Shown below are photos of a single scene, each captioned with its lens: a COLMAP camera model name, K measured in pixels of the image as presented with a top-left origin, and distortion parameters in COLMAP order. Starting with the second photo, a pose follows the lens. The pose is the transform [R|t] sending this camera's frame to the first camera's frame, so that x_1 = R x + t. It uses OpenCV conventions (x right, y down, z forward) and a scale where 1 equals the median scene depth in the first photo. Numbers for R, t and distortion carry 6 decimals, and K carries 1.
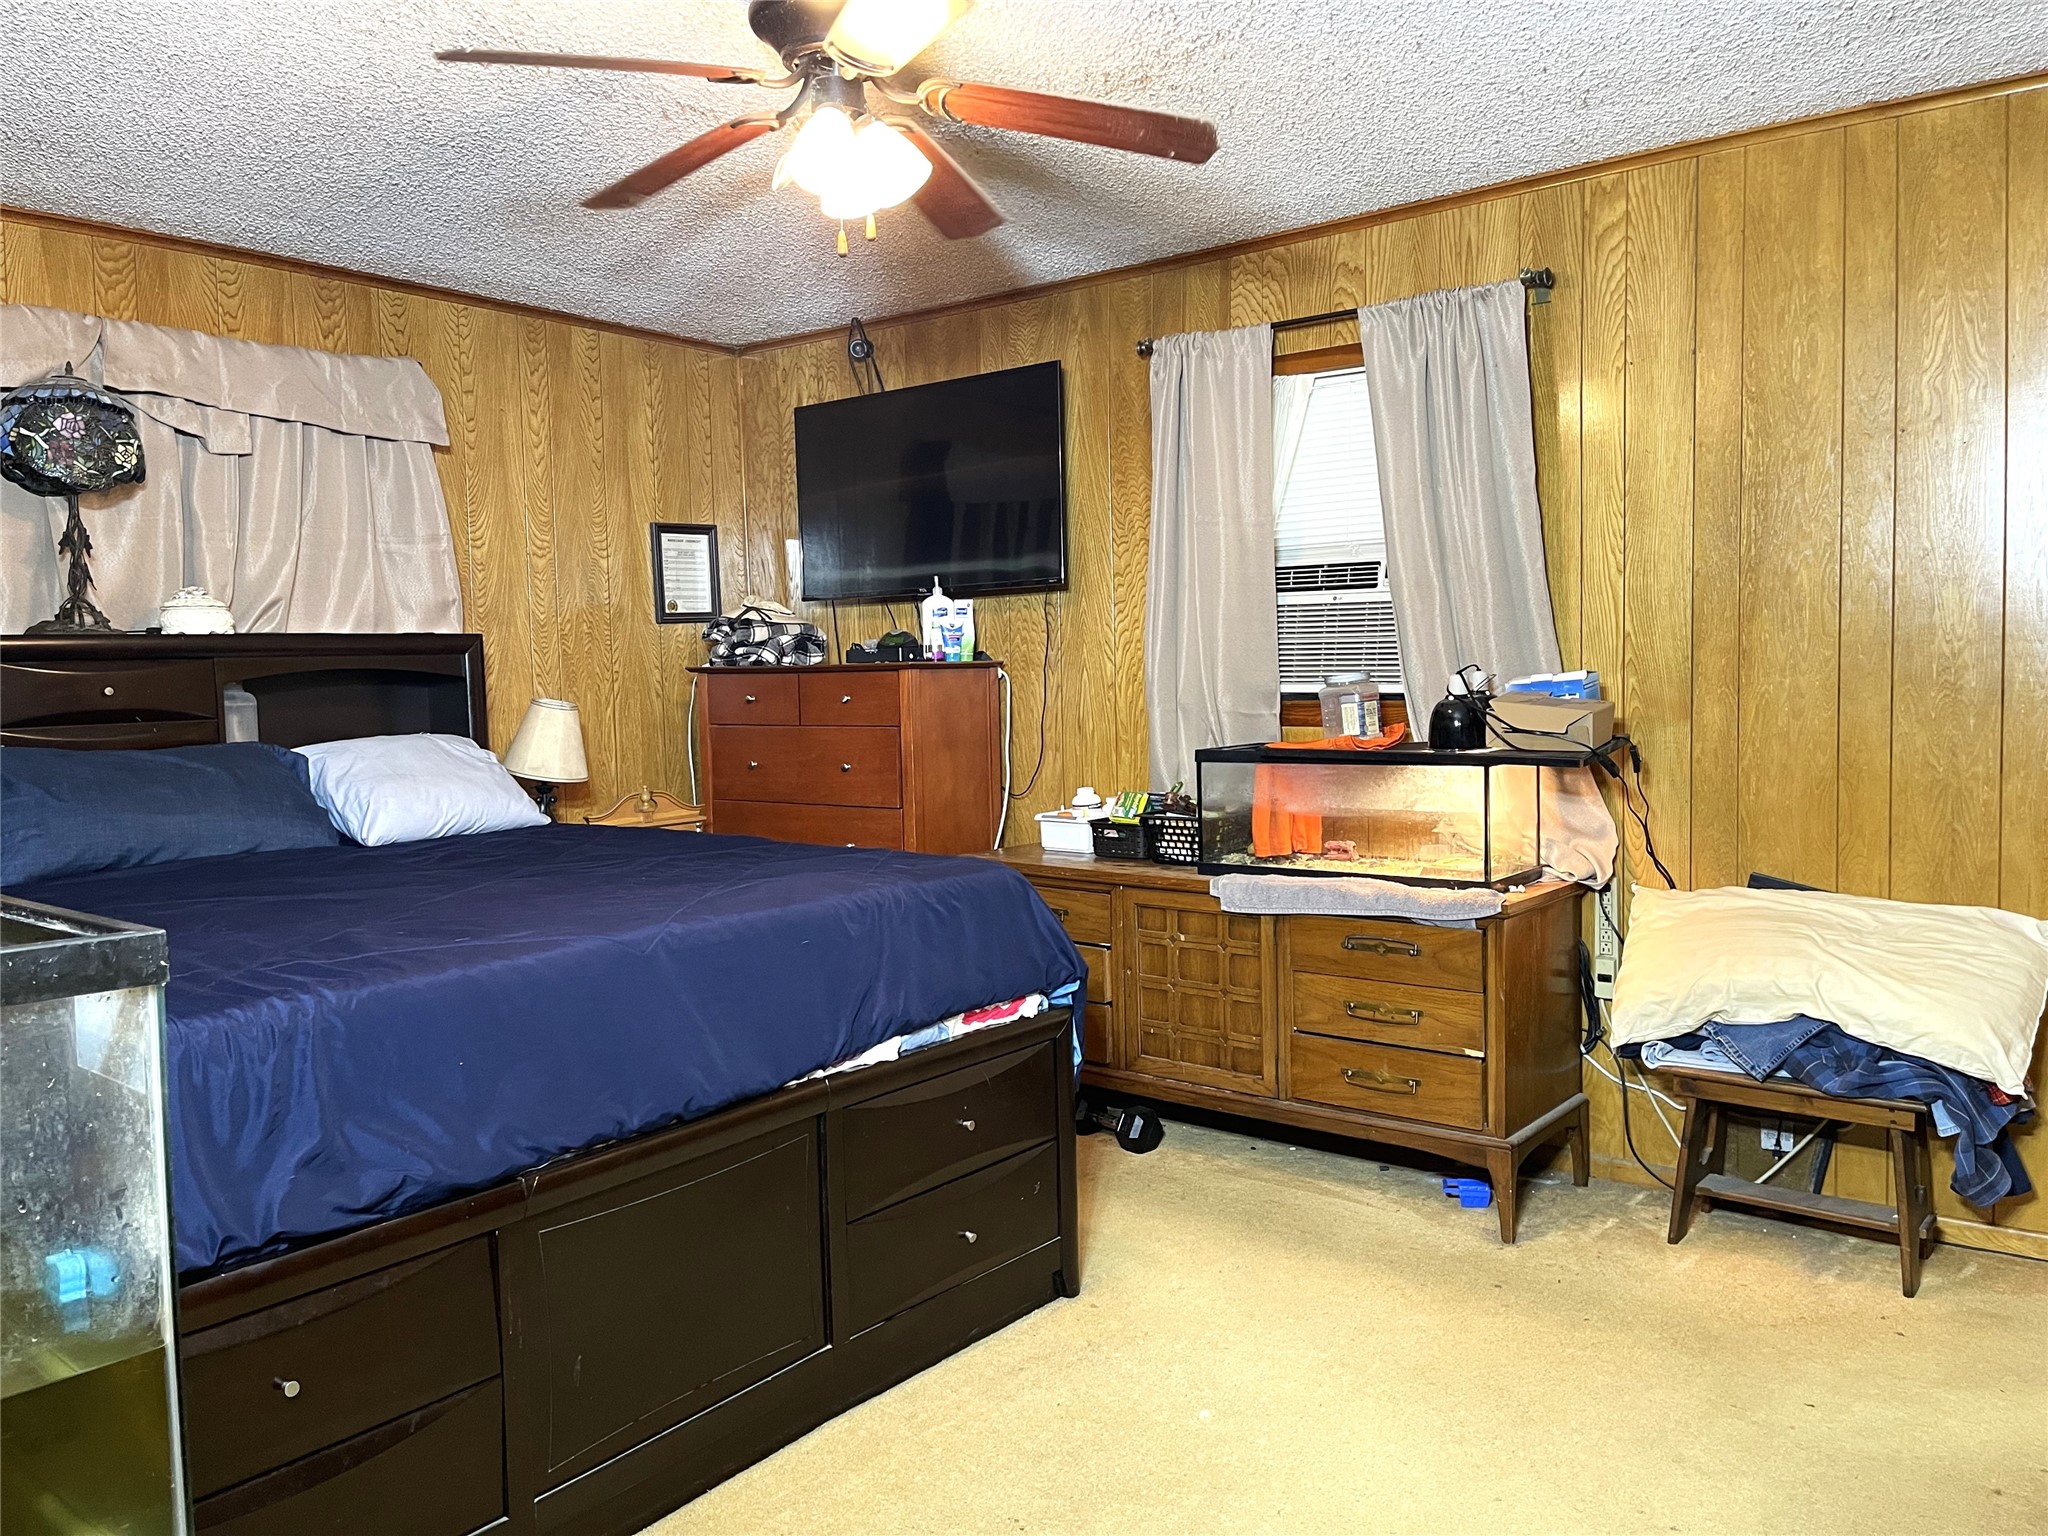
lens RADIAL K [[1527.2, 0, 1024.0], [0, 1527.2, 768.0], [0, 0, 1]] dist [0.001642, -0.041301]
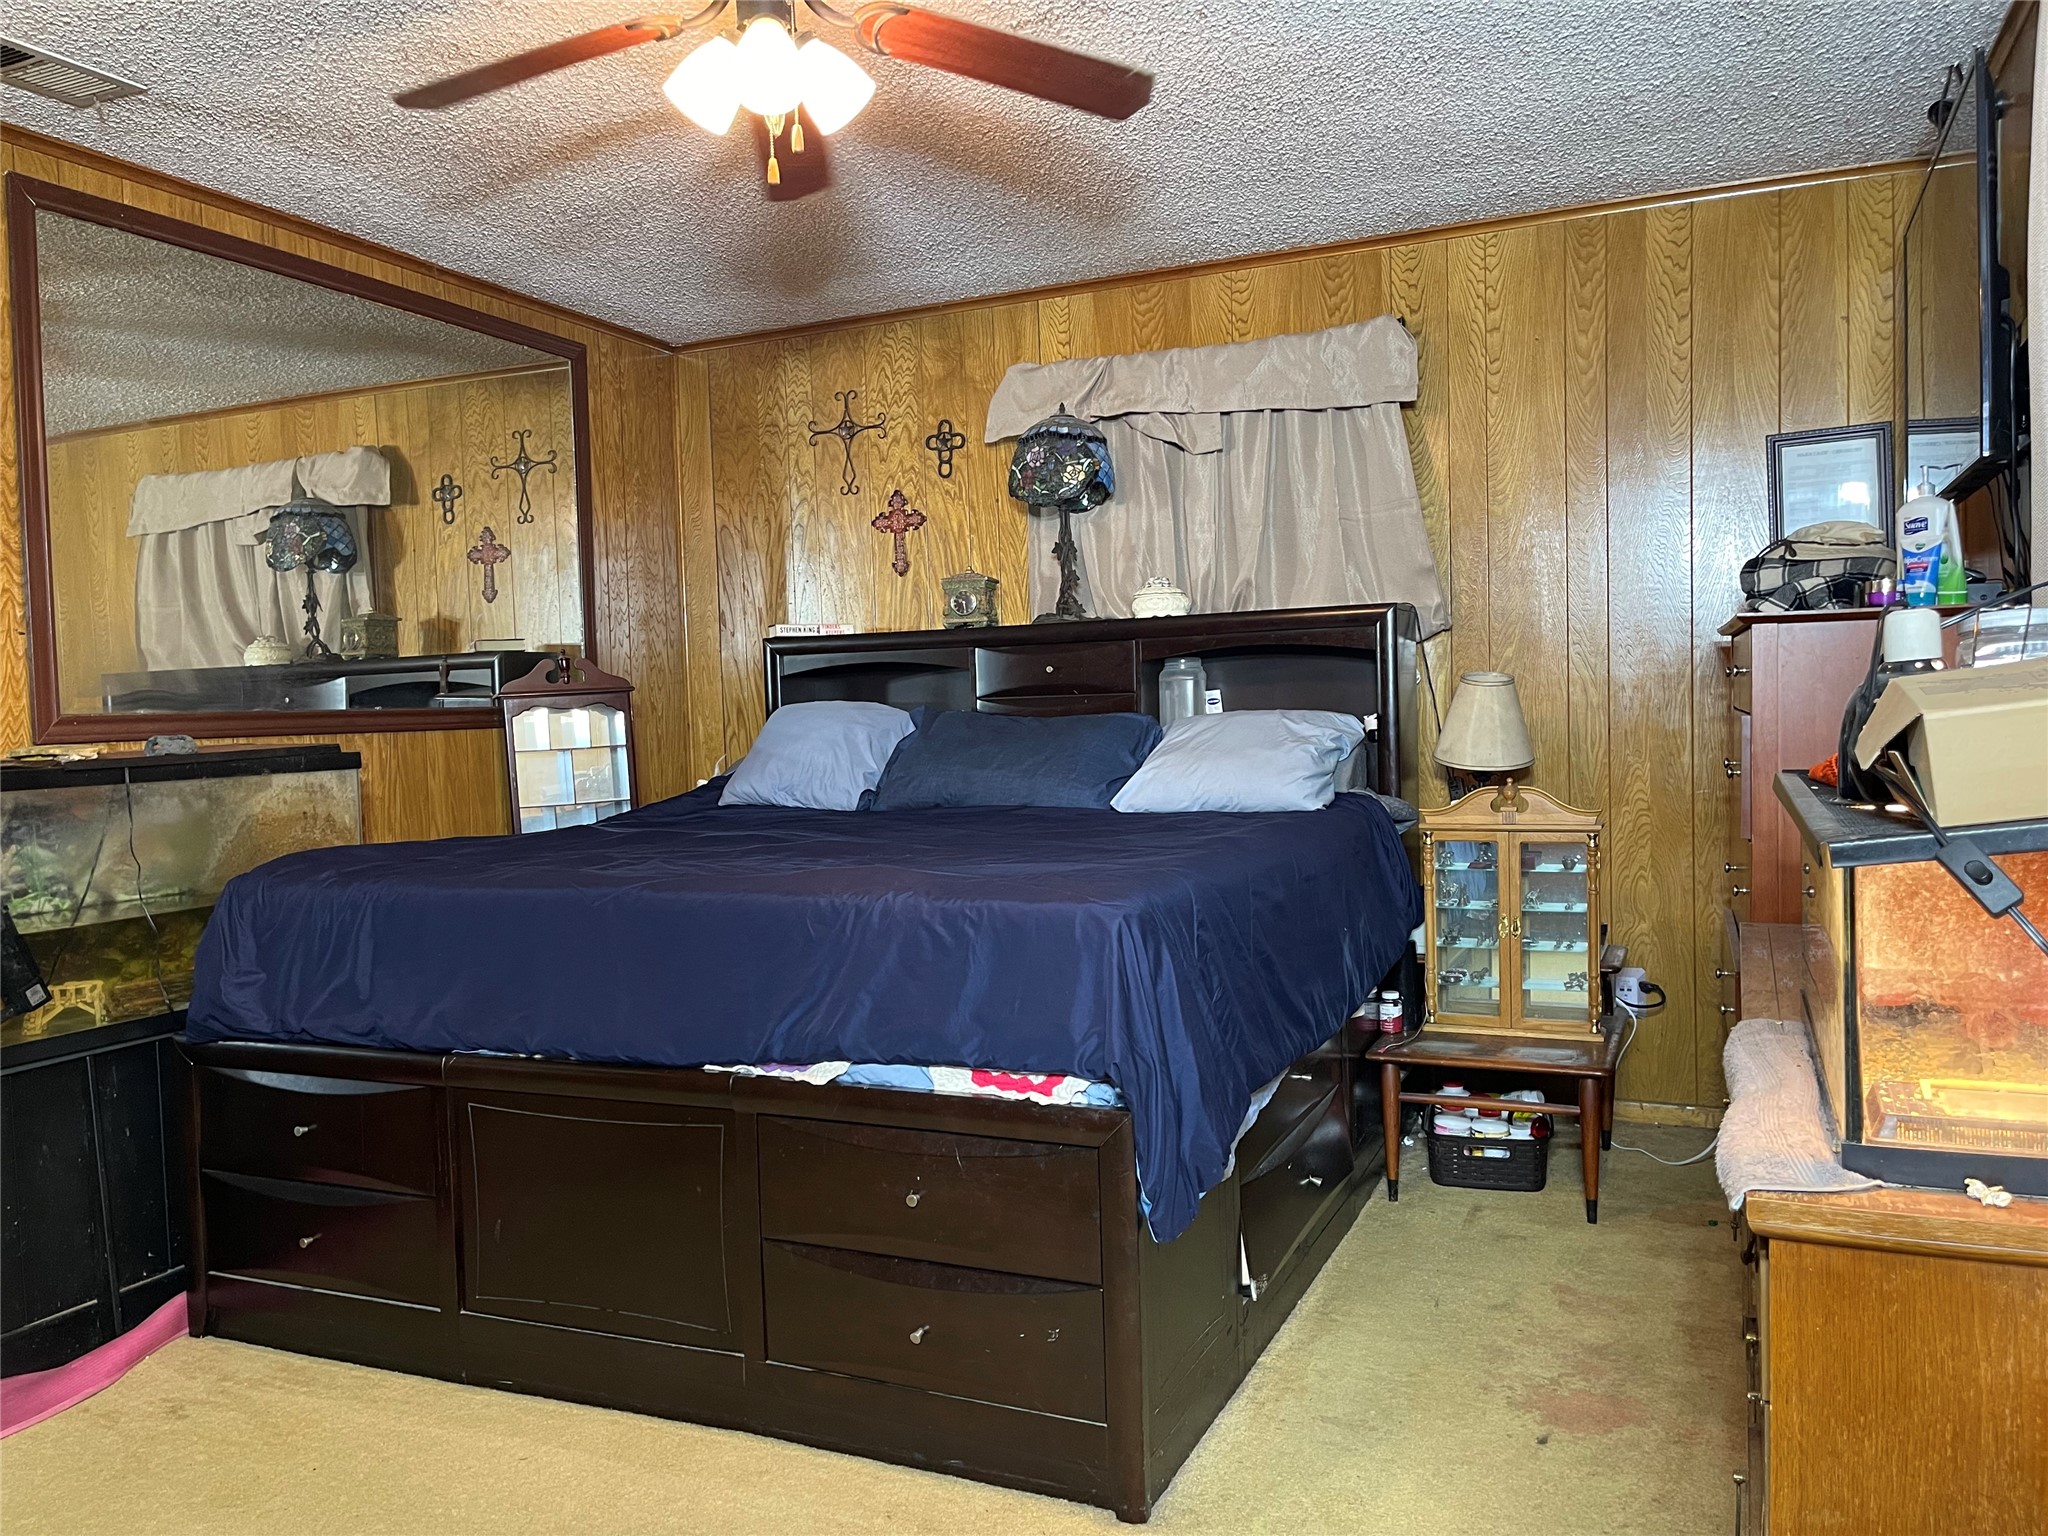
lens RADIAL K [[1541.8, 0, 1014.8], [0, 1541.8, 757.2], [0, 0, 1]] dist [0.050297, -0.001300]
pose [[0.244421, 0.050424, -0.968357, 0.552911], [-0.038222, 0.998372, 0.042340, -0.028379], [0.968916, 0.026663, 0.245950, 0.606917]]
